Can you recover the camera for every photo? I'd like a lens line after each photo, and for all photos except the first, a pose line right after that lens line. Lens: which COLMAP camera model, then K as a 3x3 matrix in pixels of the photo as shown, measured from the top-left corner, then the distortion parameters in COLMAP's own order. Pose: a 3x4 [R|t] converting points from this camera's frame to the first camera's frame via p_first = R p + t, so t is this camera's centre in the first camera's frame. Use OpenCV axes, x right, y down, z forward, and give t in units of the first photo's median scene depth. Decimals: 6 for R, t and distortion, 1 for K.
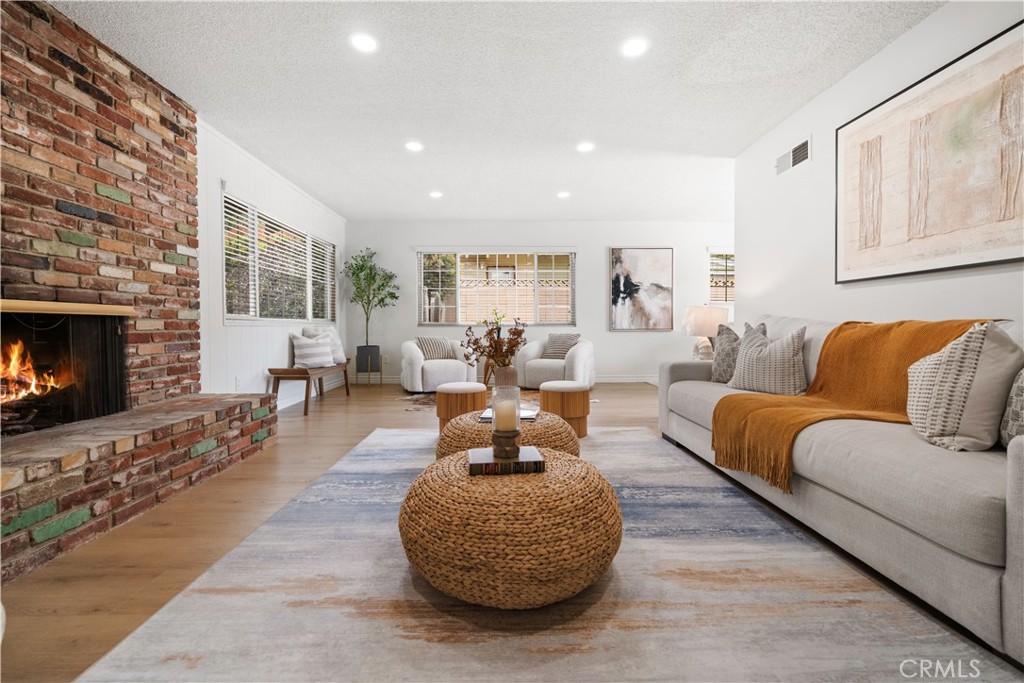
lens RADIAL K [[414.8, 0, 510.2], [0, 414.8, 336.0], [0, 0, 1]] dist [-0.000573, -0.000026]
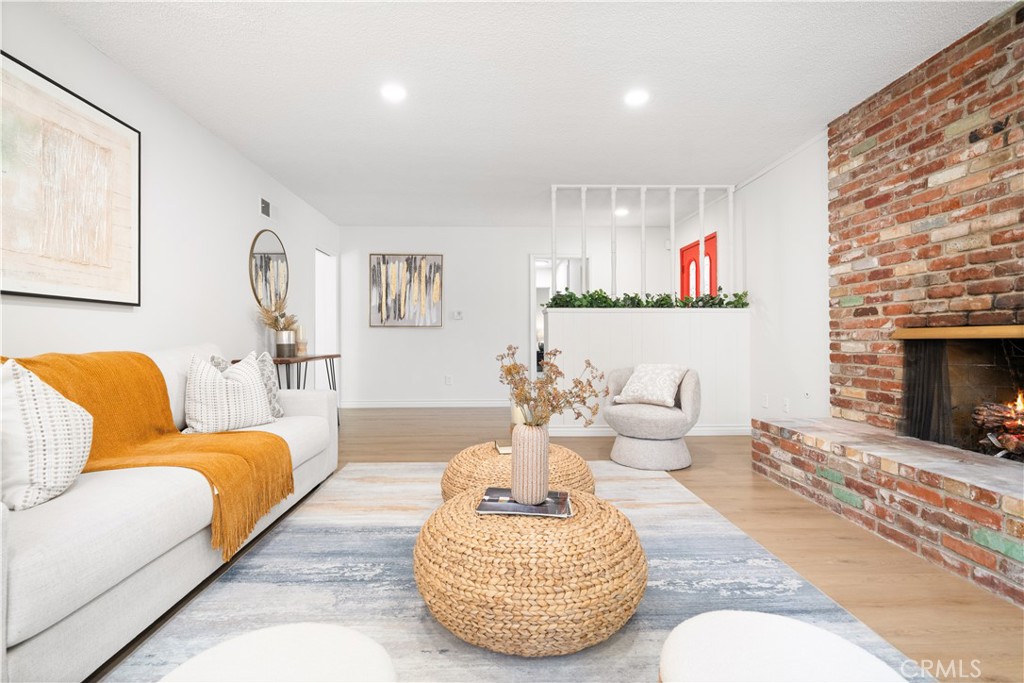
lens RADIAL K [[472.1, 0, 511.7], [0, 472.1, 340.3], [0, 0, 1]] dist [-0.000391, -0.000029]
pose [[-0.999912, 0.006754, -0.011382, 0.028593], [0.006474, 0.999680, 0.024438, -0.079946], [0.011544, 0.024362, -0.999637, 1.943200]]
